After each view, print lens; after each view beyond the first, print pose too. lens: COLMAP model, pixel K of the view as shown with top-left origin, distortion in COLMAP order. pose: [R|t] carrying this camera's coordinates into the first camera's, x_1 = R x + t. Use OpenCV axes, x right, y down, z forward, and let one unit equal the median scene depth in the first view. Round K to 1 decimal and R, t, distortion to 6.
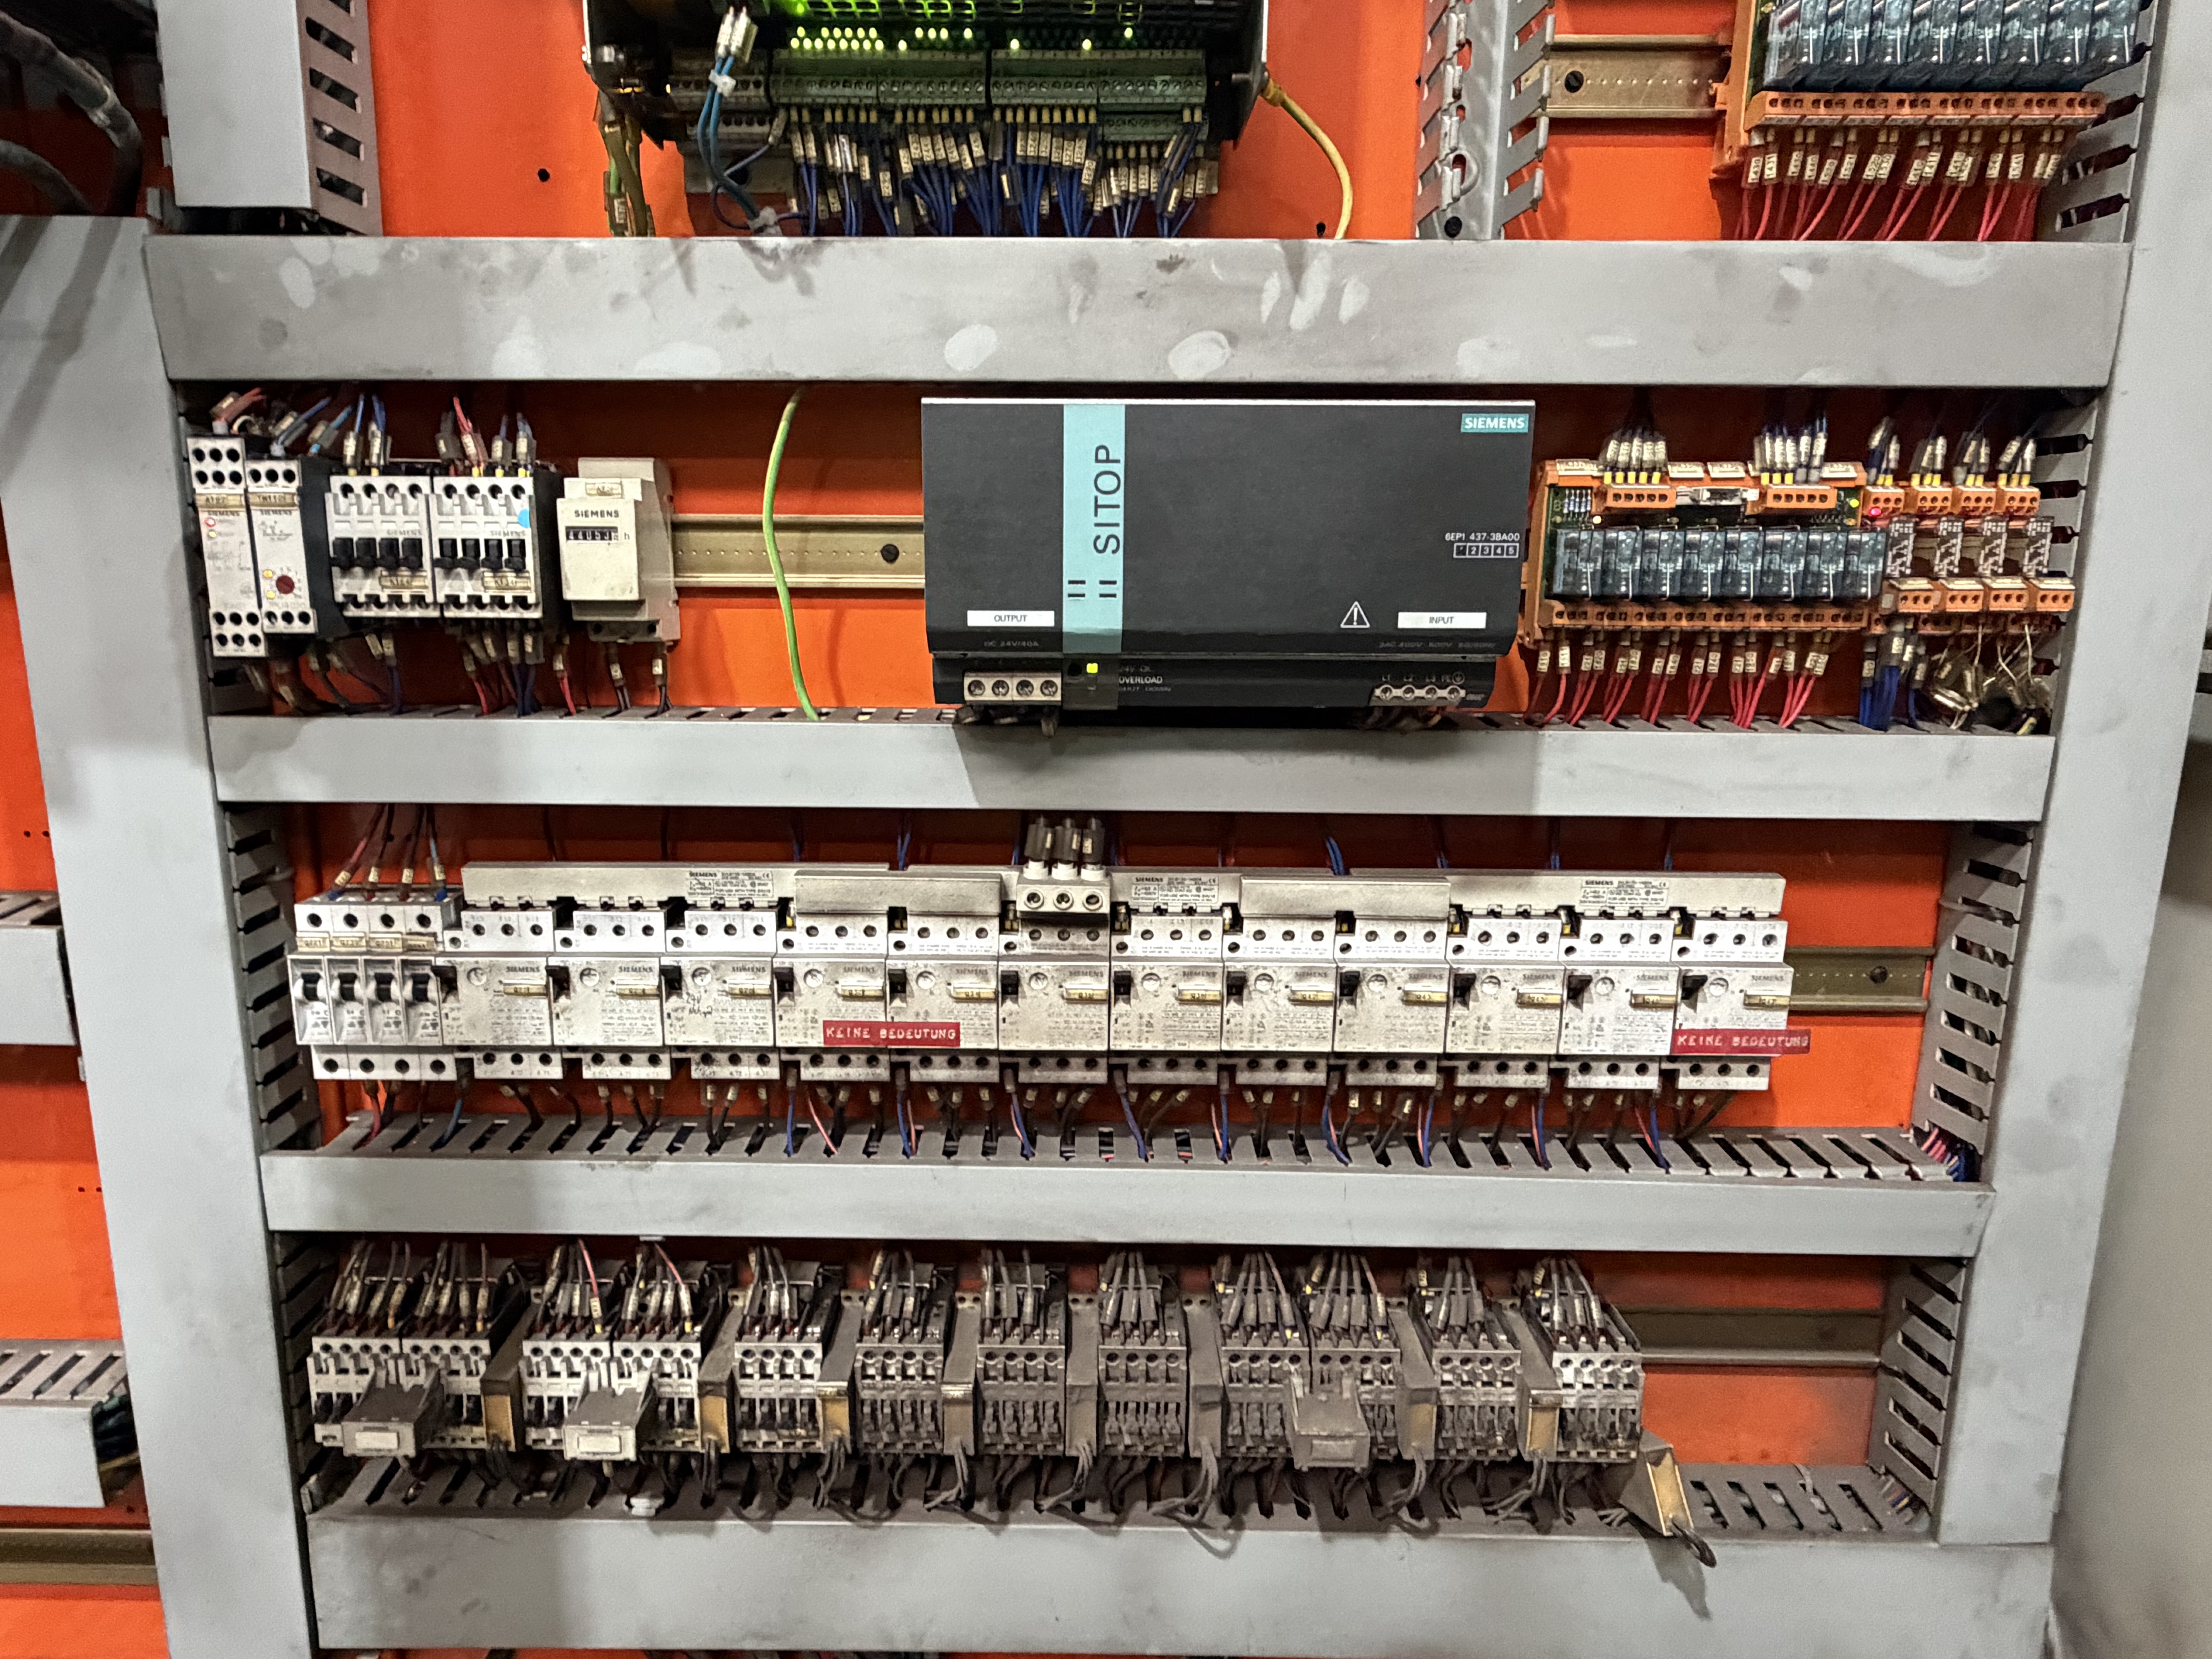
lens RADIAL K [[1366.1, 0, 1091.1], [0, 1366.1, 839.1], [0, 0, 1]] dist [0.000281, -0.000453]
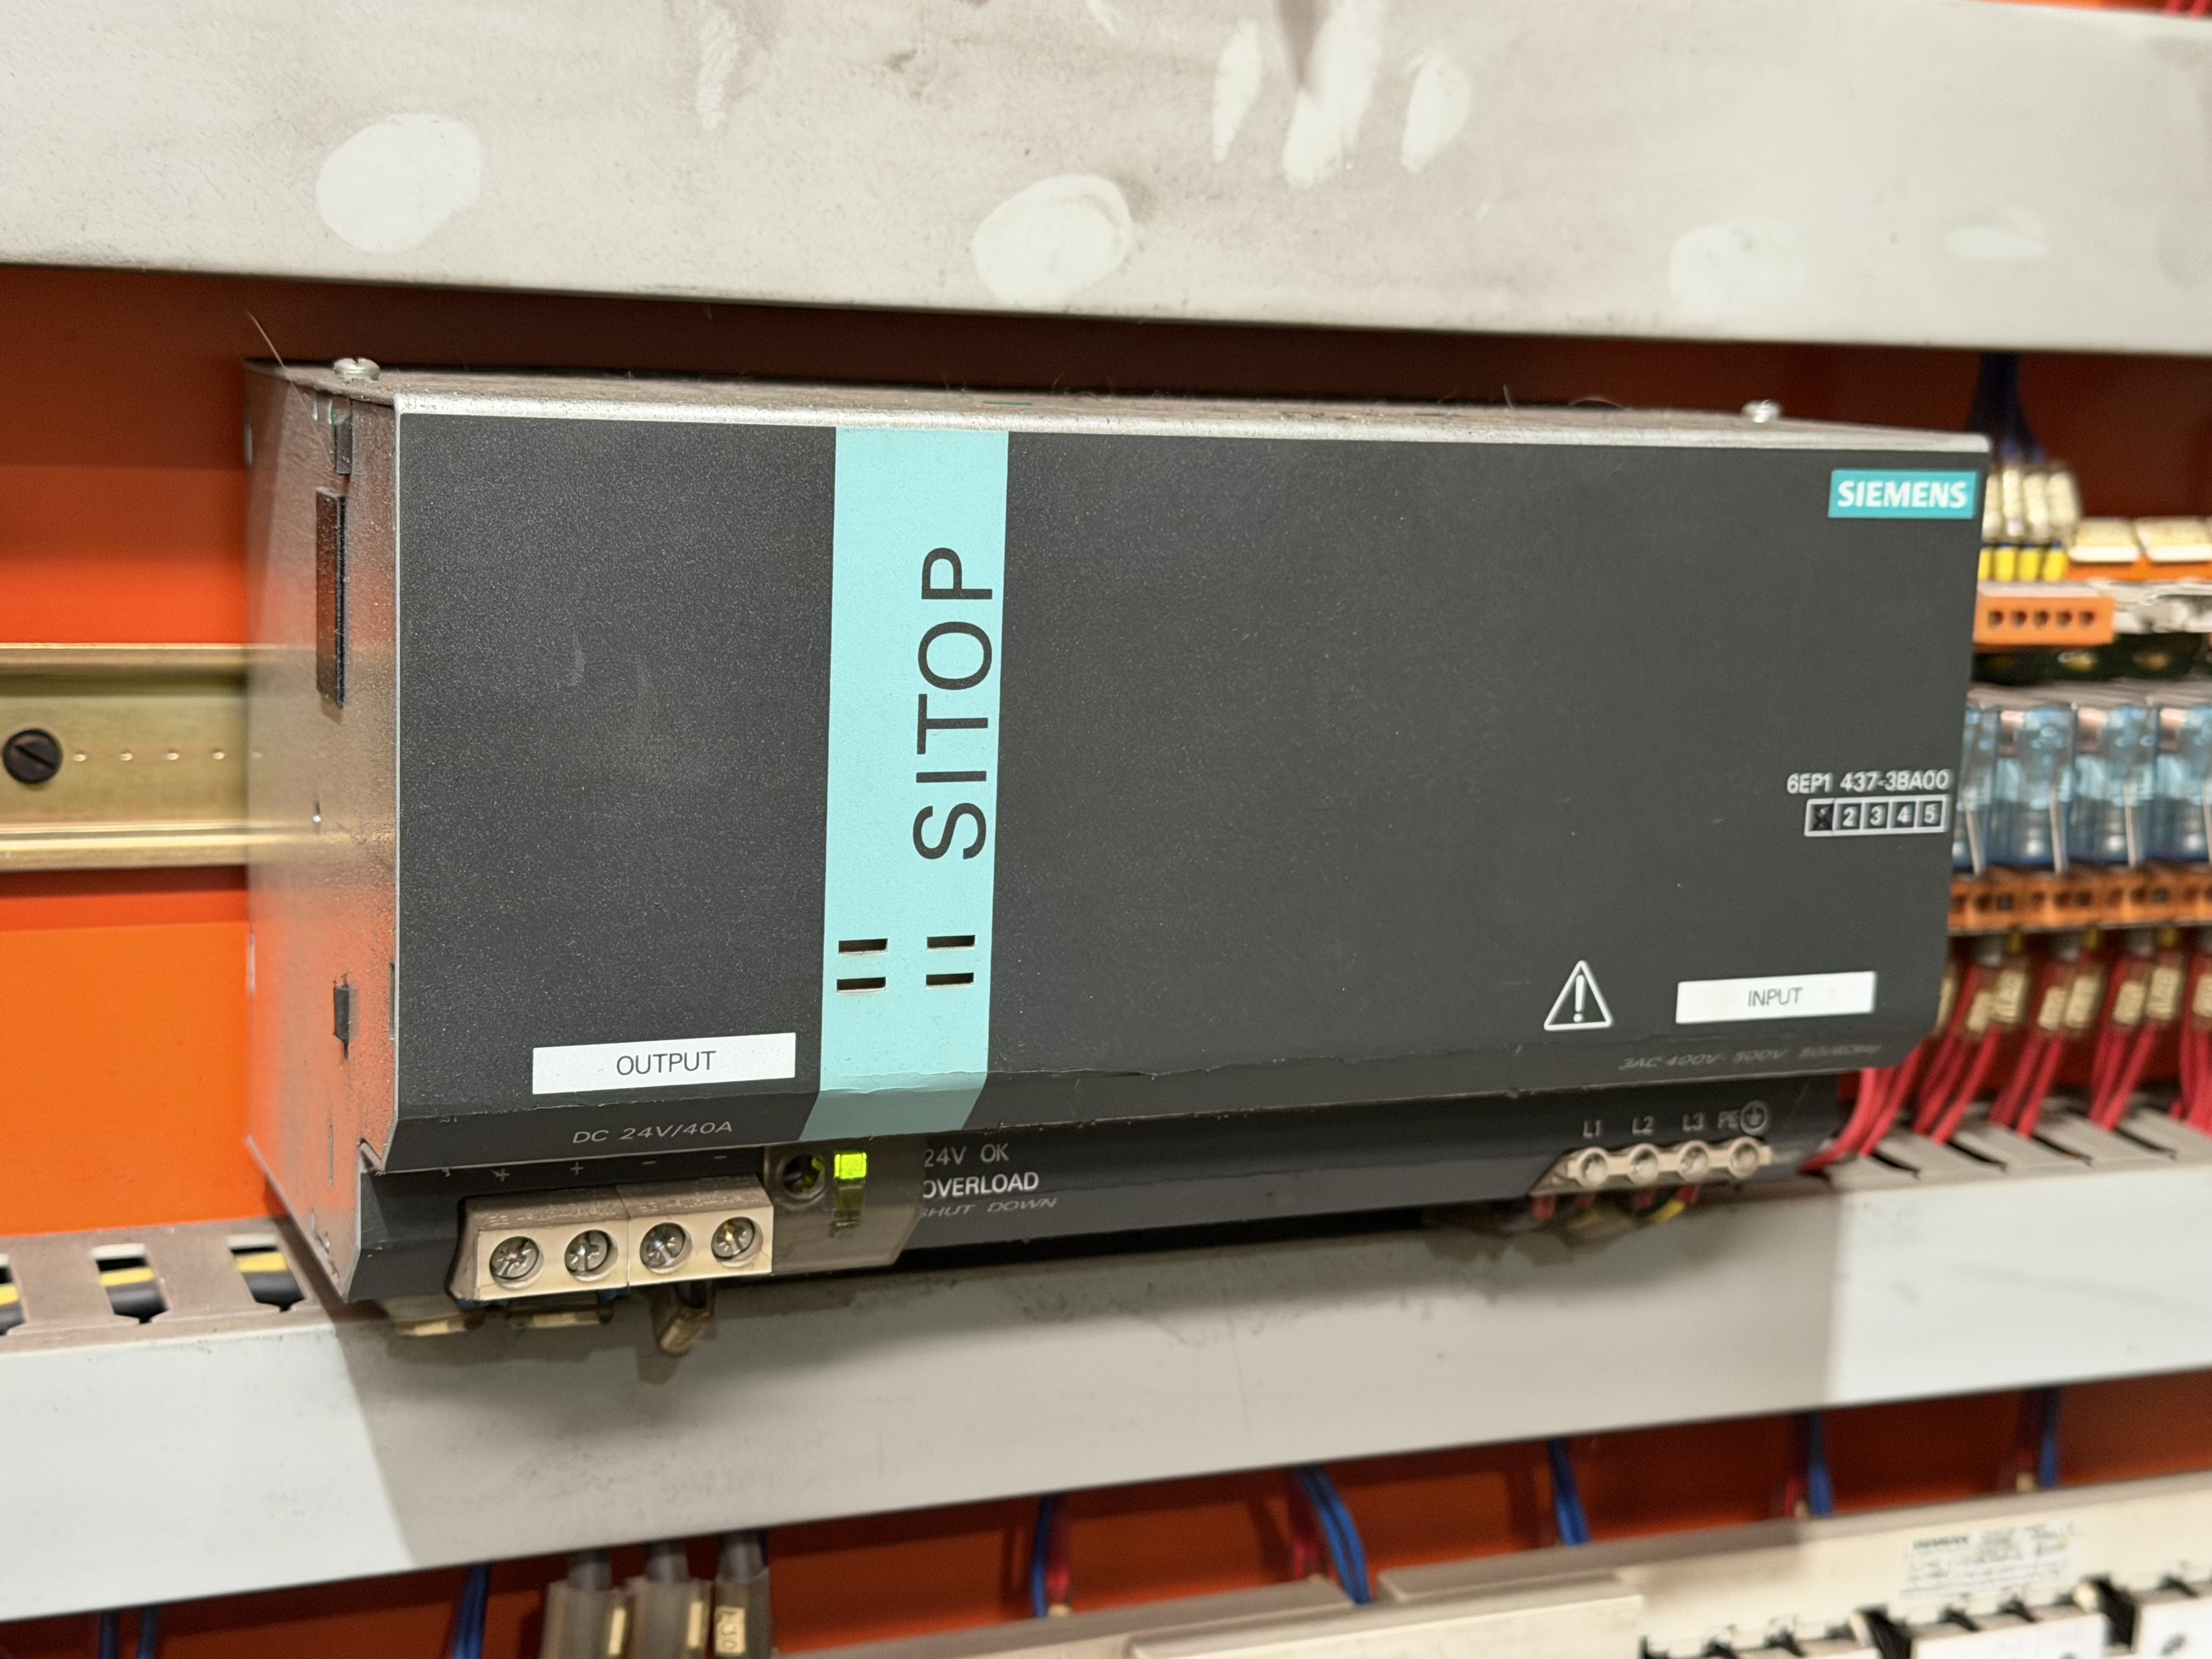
lens RADIAL K [[3161.2, 0, 1106.0], [0, 3161.2, 829.5], [0, 0, 1]] dist [0.122653, -0.040376]
pose [[0.912555, -0.034011, 0.407537, -0.239247], [0.051631, 0.998143, -0.032314, -0.166972], [-0.405681, 0.050530, 0.912617, 0.240543]]
